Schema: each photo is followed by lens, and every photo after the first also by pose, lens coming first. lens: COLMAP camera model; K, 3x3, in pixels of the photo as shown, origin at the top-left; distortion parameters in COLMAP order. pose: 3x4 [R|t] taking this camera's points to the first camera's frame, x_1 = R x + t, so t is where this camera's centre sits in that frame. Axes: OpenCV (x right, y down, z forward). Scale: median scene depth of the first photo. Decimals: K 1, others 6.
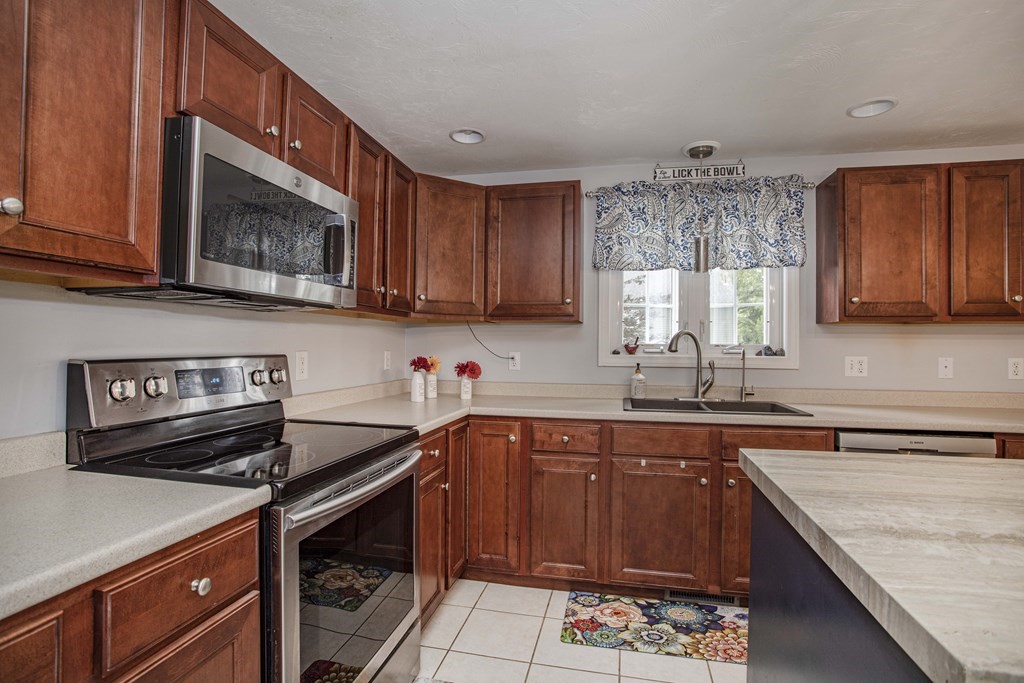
lens RADIAL K [[496.6, 0, 510.5], [0, 496.6, 340.8], [0, 0, 1]] dist [-0.074690, 0.031323]
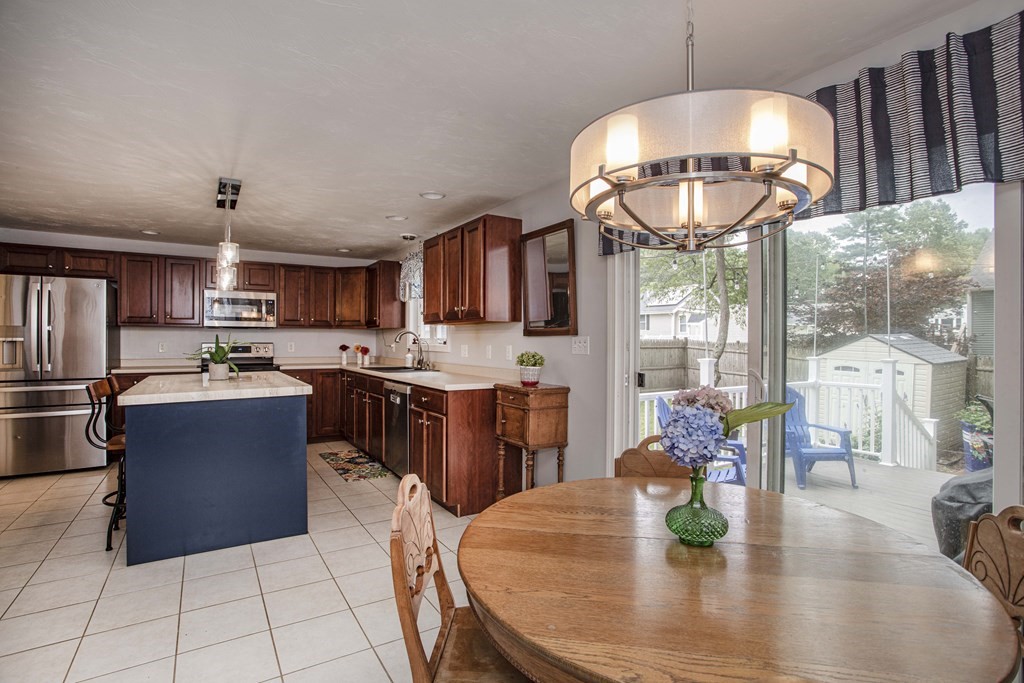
lens RADIAL K [[496.6, 0, 510.5], [0, 496.6, 340.8], [0, 0, 1]] dist [-0.074690, 0.031323]
pose [[0.706770, -0.006300, -0.707415, 2.189802], [0.007594, 0.999970, -0.001318, 0.024053], [0.707403, -0.004441, 0.706797, -0.094176]]
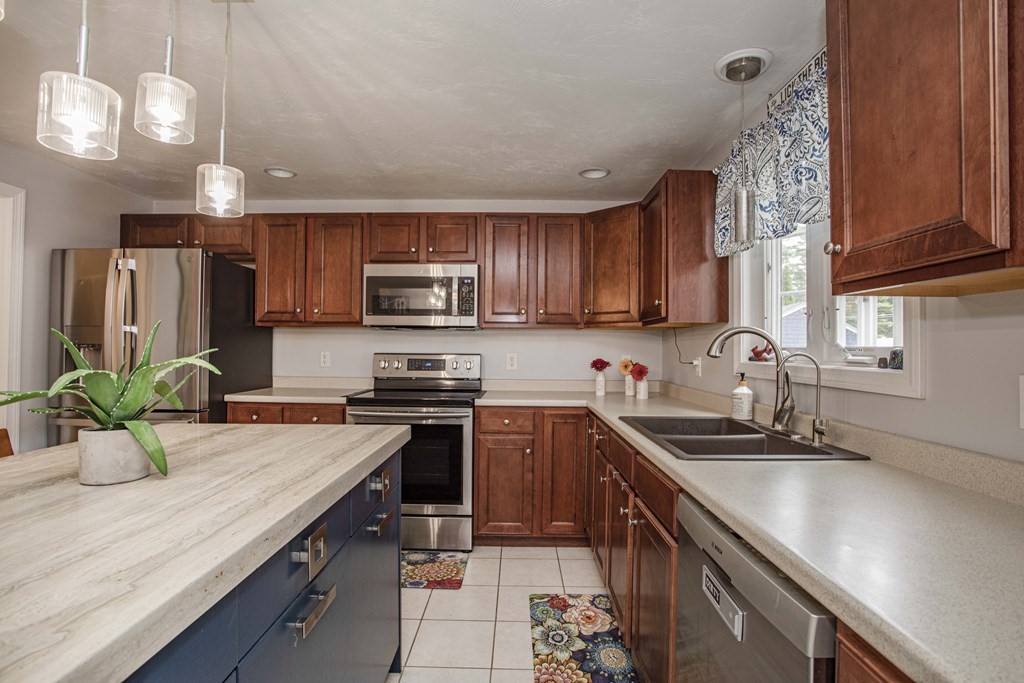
lens RADIAL K [[496.6, 0, 510.5], [0, 496.6, 340.8], [0, 0, 1]] dist [-0.074690, 0.031323]
pose [[0.209214, -0.020198, -0.977661, 1.055969], [0.000053, 0.999787, -0.020644, 0.013527], [0.977870, 0.004267, 0.209171, 0.571621]]
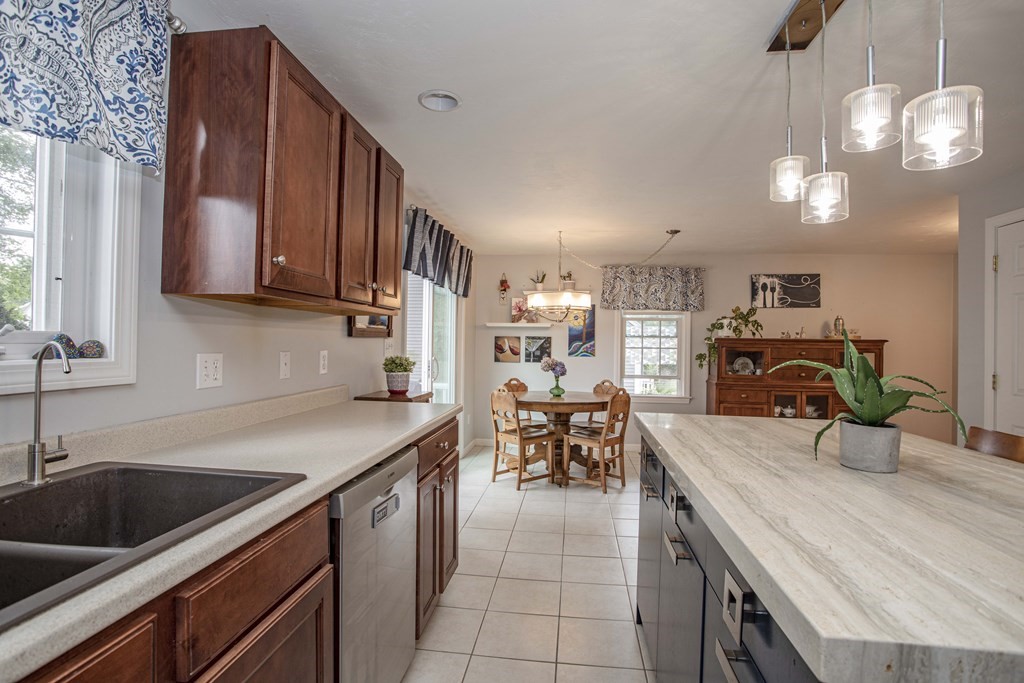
lens RADIAL K [[496.6, 0, 510.5], [0, 496.6, 340.8], [0, 0, 1]] dist [-0.074690, 0.031323]
pose [[-0.093629, -0.005934, 0.995589, 0.085388], [-0.022464, 0.999740, 0.003846, 0.005866], [-0.995354, -0.022005, -0.093738, 0.736947]]
